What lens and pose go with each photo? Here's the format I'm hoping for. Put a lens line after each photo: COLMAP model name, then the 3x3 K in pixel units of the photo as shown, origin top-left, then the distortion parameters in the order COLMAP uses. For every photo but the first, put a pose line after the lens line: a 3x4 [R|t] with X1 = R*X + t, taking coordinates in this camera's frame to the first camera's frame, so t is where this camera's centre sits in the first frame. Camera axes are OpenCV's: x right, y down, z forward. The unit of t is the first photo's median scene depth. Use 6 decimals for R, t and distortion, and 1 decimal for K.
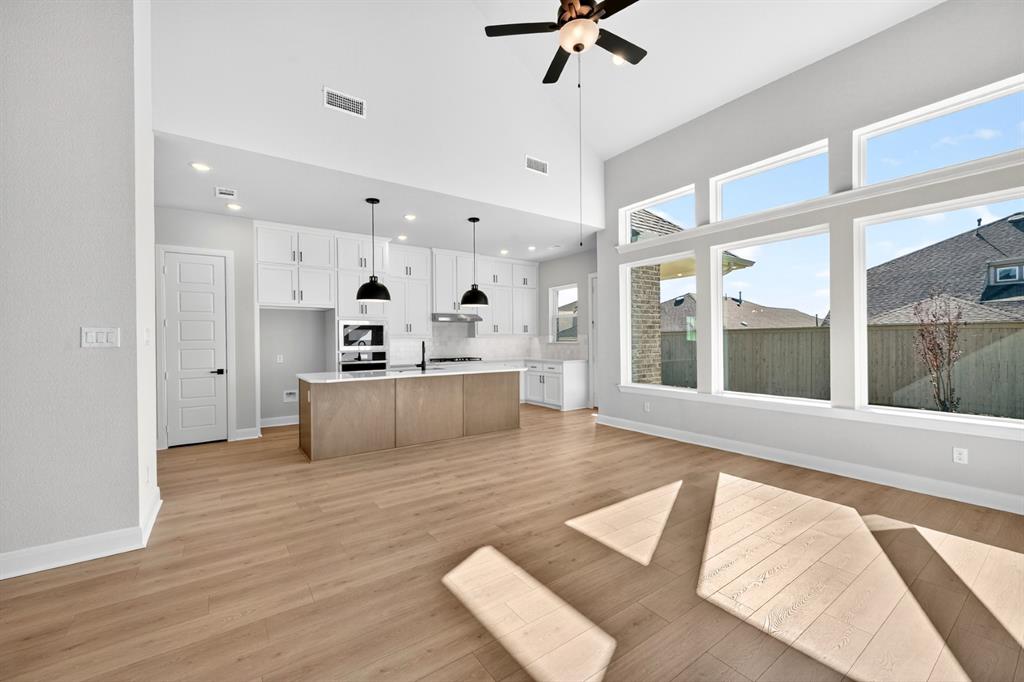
lens RADIAL K [[412.7, 0, 511.6], [0, 412.7, 341.4], [0, 0, 1]] dist [0.003256, -0.000071]
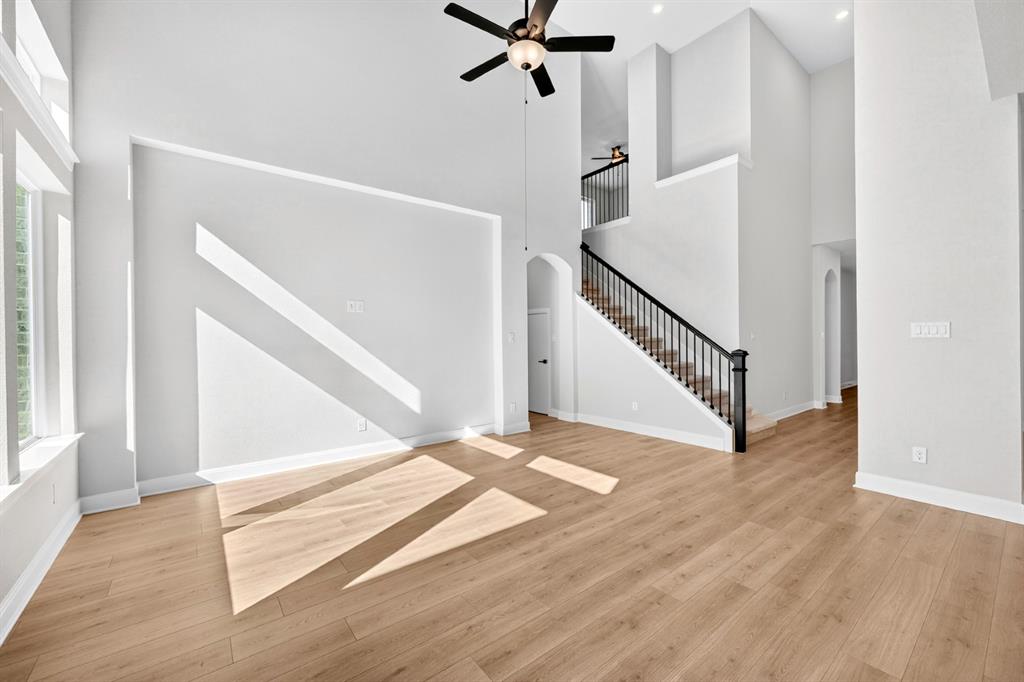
lens RADIAL K [[412.7, 0, 513.0], [0, 412.7, 339.0], [0, 0, 1]] dist [0.003256, -0.000071]
pose [[-0.998507, 0.018808, -0.051280, 0.239410], [0.018579, 0.999815, 0.004937, -0.013137], [0.051363, 0.003977, -0.998672, 1.881165]]
